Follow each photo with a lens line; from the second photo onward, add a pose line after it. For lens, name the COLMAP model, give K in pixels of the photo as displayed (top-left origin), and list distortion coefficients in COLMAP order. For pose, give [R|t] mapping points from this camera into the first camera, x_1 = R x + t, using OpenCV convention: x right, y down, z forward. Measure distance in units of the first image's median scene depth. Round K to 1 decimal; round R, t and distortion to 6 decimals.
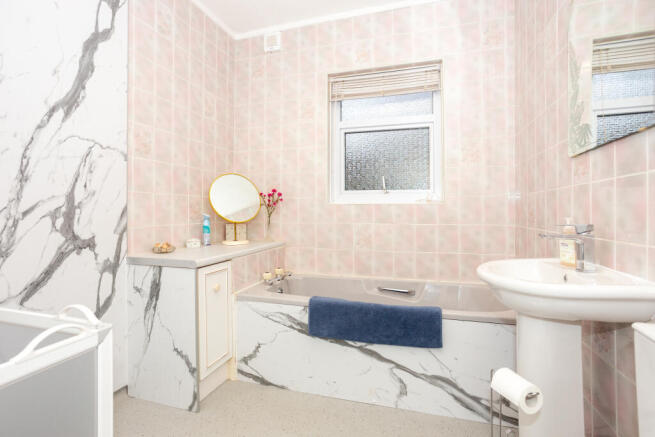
lens RADIAL K [[312.2, 0, 323.4], [0, 312.2, 218.0], [0, 0, 1]] dist [-0.043644, 0.001130]
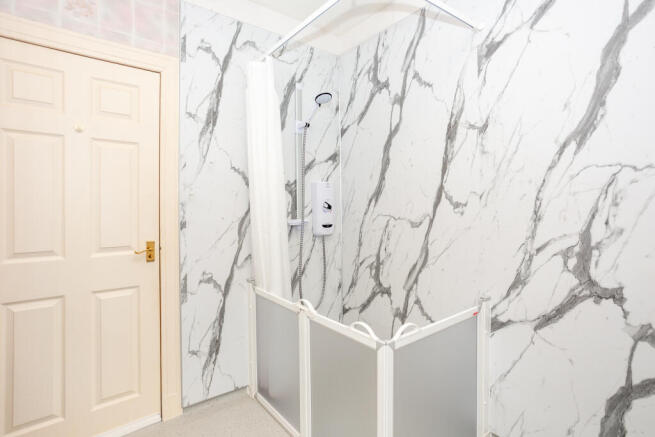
lens RADIAL K [[258.7, 0, 327.9], [0, 258.7, 208.7], [0, 0, 1]] dist [-0.000467, 0.000256]
pose [[-0.491229, -0.009722, -0.870976, 0.216368], [0.009317, 0.999822, -0.016415, -0.153534], [0.870980, -0.016178, -0.491051, 0.759632]]
